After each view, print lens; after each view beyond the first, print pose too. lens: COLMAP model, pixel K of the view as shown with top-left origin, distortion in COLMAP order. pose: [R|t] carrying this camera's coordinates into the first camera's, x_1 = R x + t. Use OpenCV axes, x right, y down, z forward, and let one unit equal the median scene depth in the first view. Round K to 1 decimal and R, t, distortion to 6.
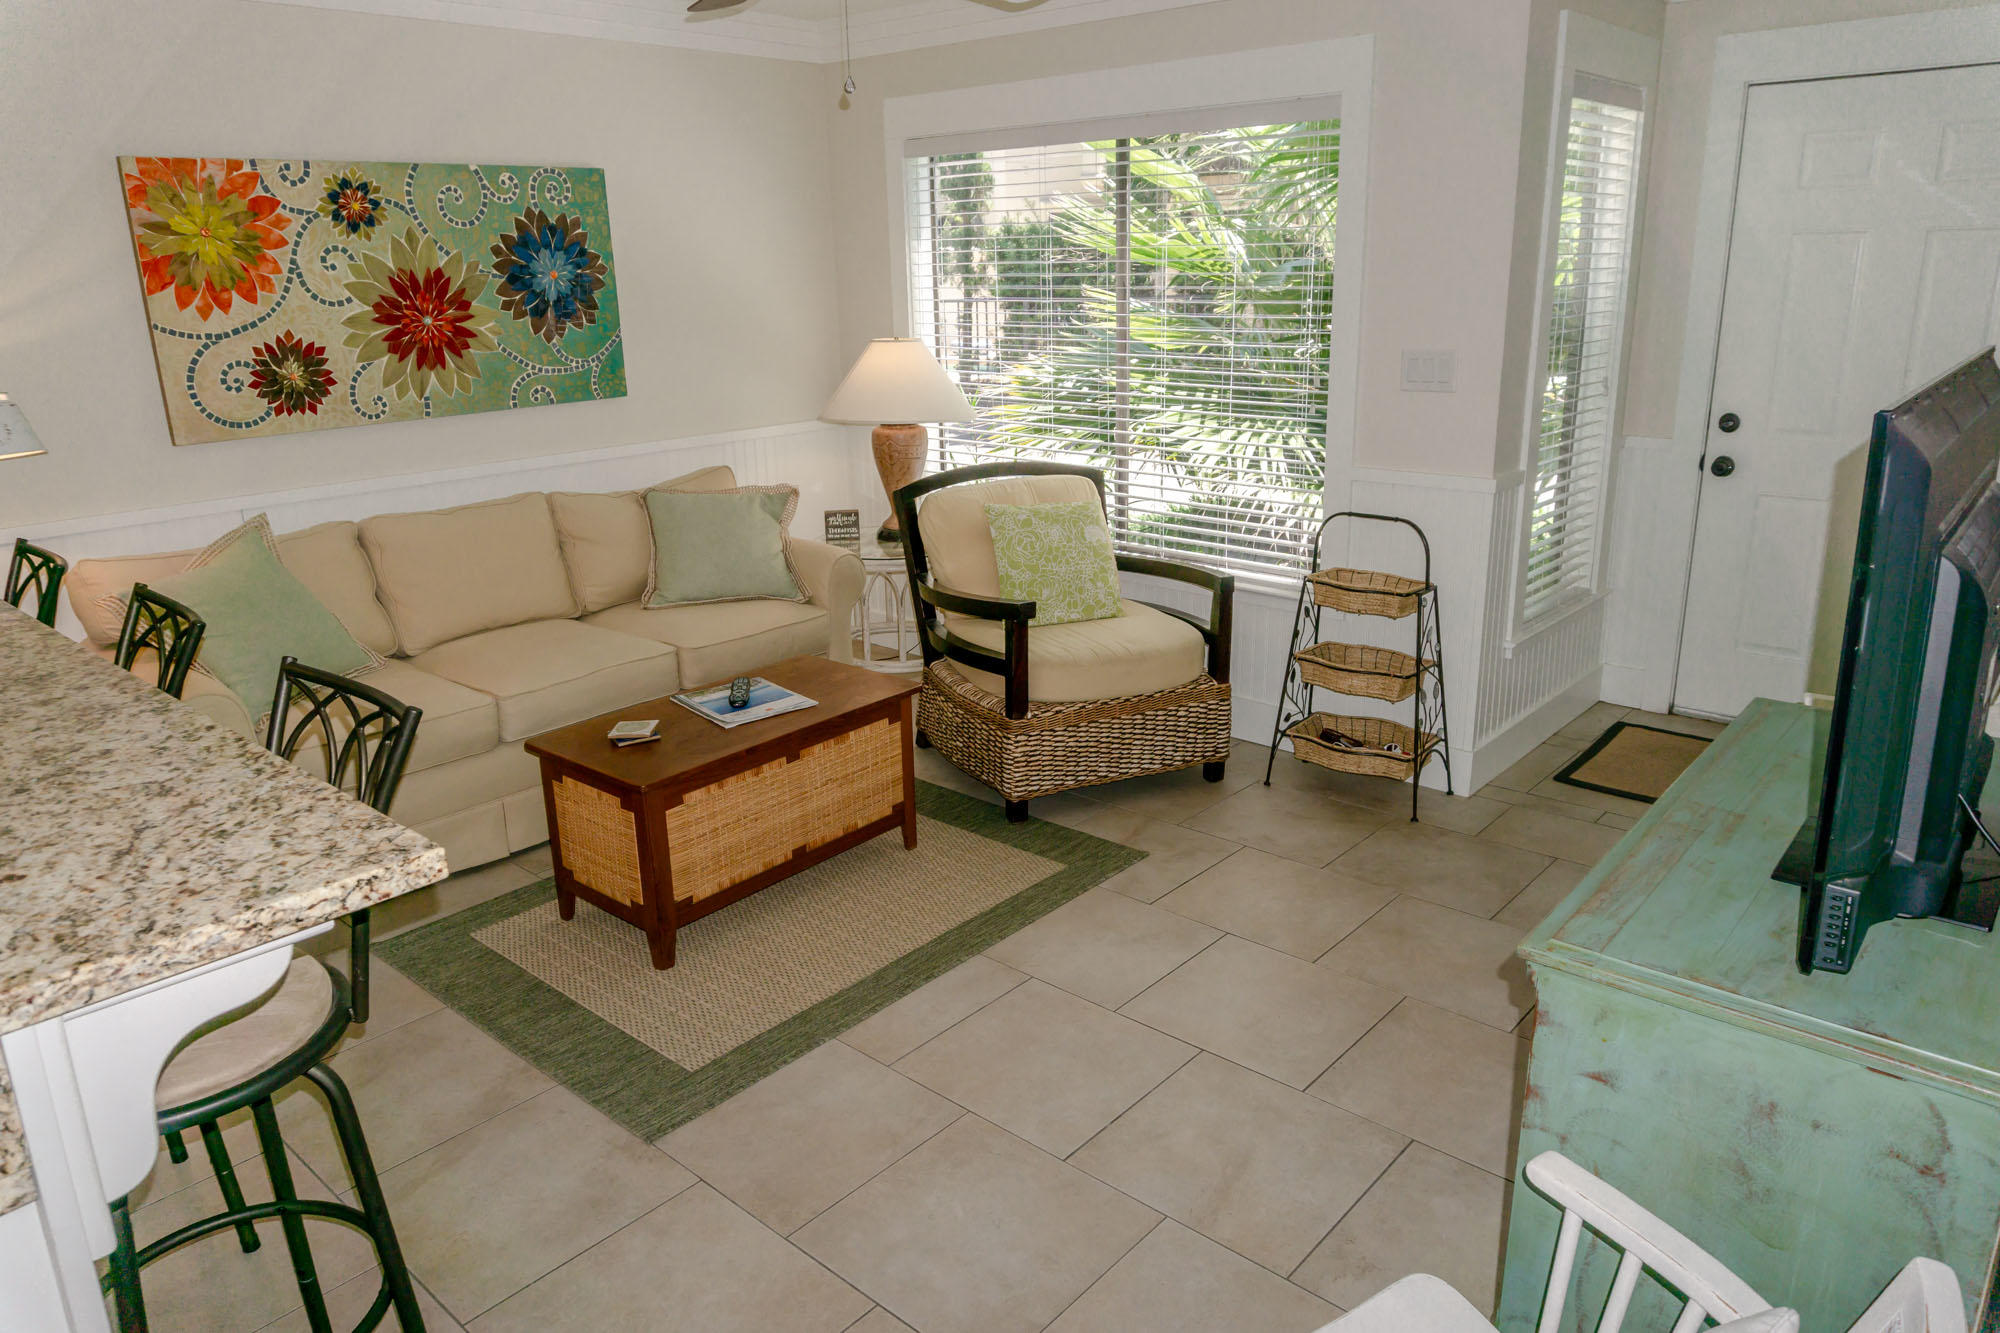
lens RADIAL K [[1335.9, 0, 996.4], [0, 1335.9, 662.9], [0, 0, 1]] dist [-0.036106, -0.000060]
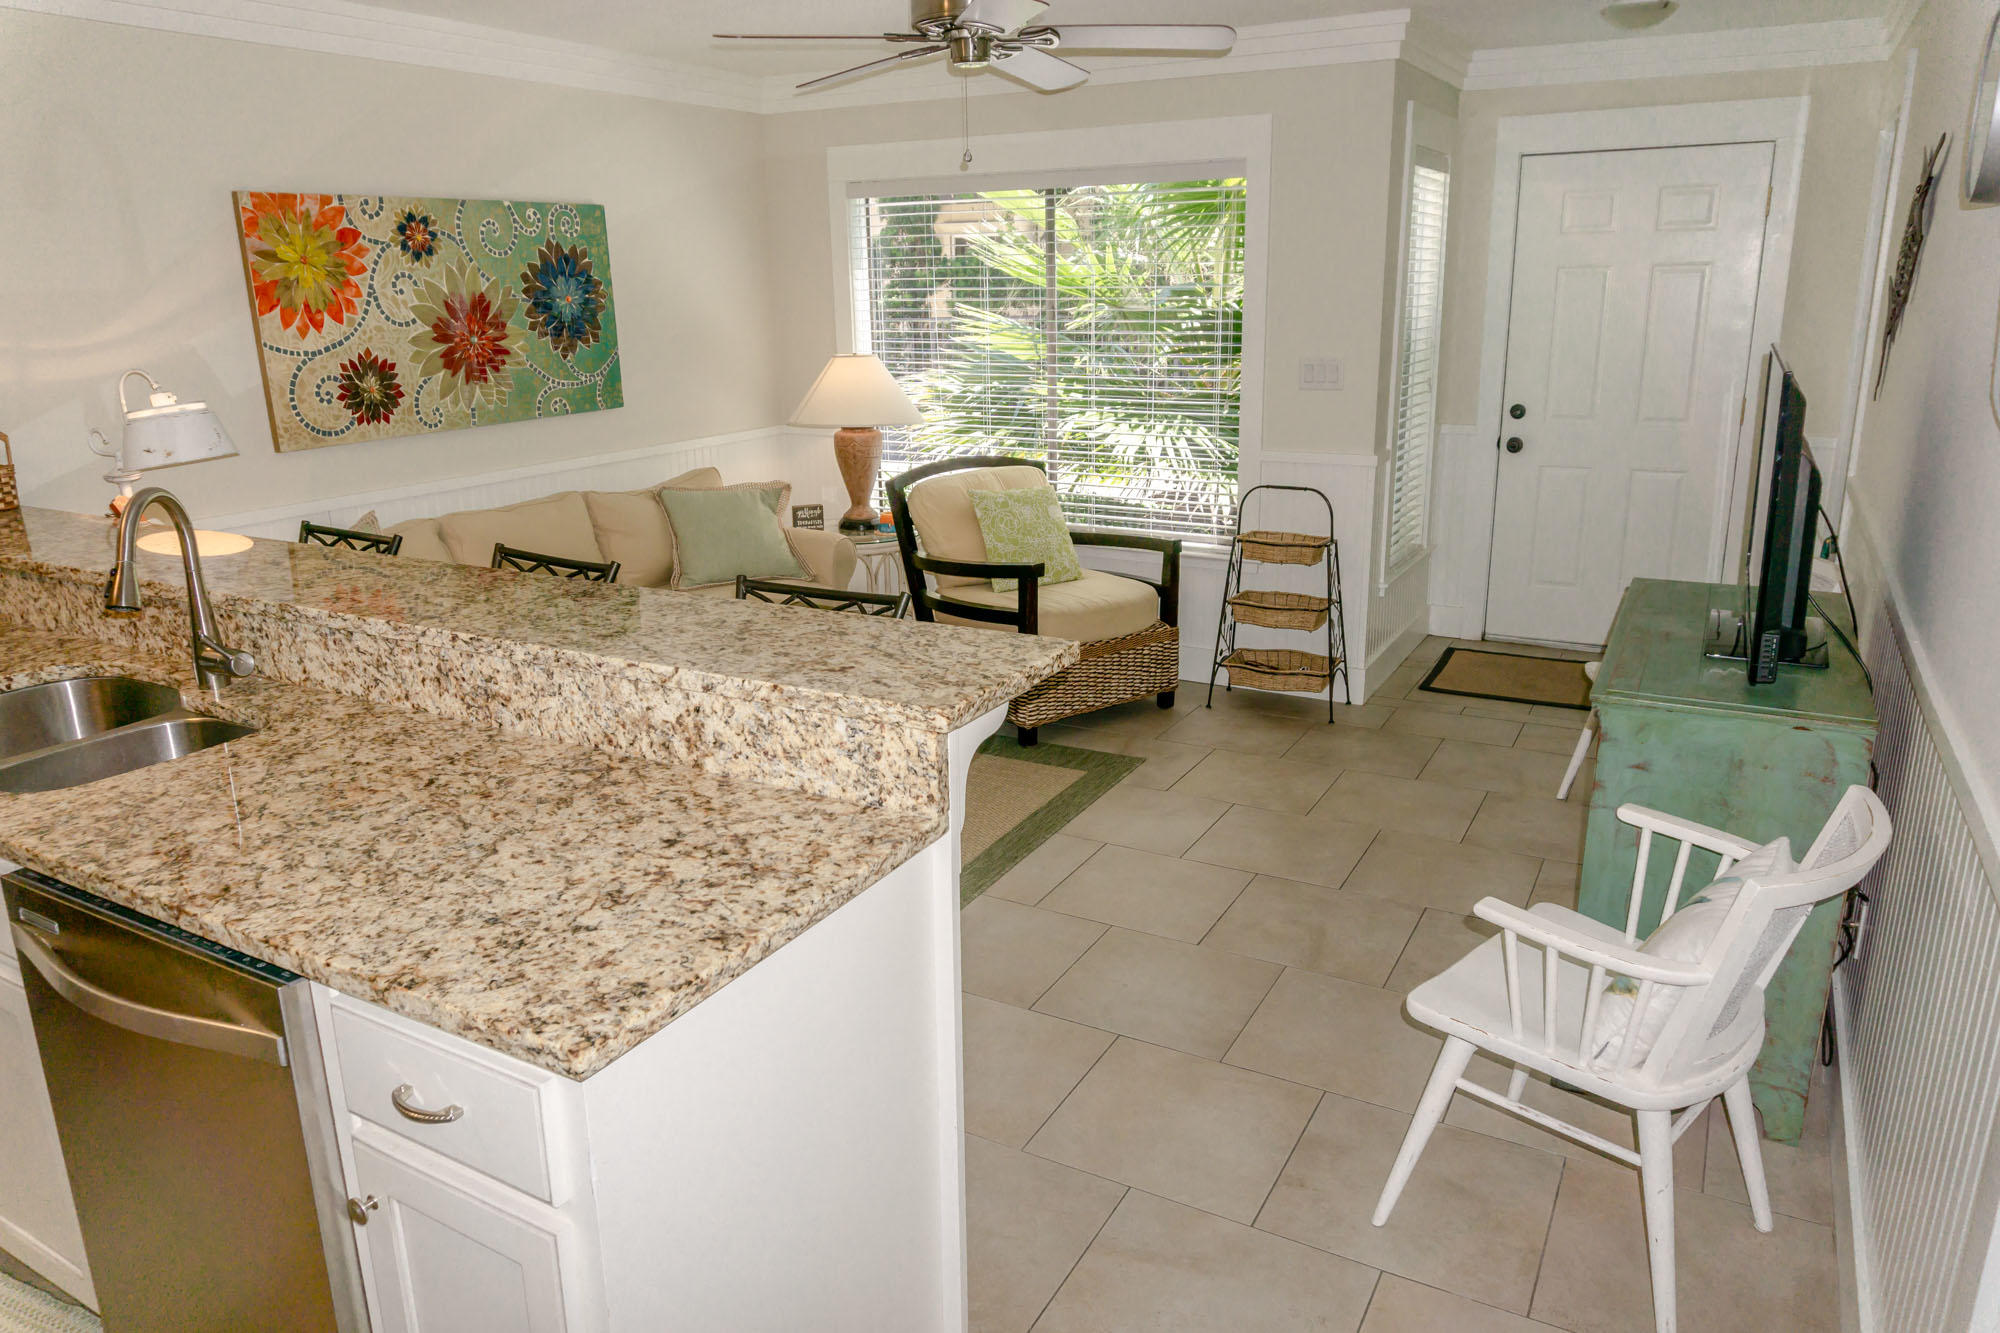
lens RADIAL K [[1335.9, 0, 1002.3], [0, 1335.9, 662.7], [0, 0, 1]] dist [-0.036106, -0.000060]
pose [[0.975747, -0.056144, 0.211578, -0.252485], [0.059438, 0.998189, -0.009238, 0.051107], [-0.210676, 0.021589, 0.977318, -0.183393]]
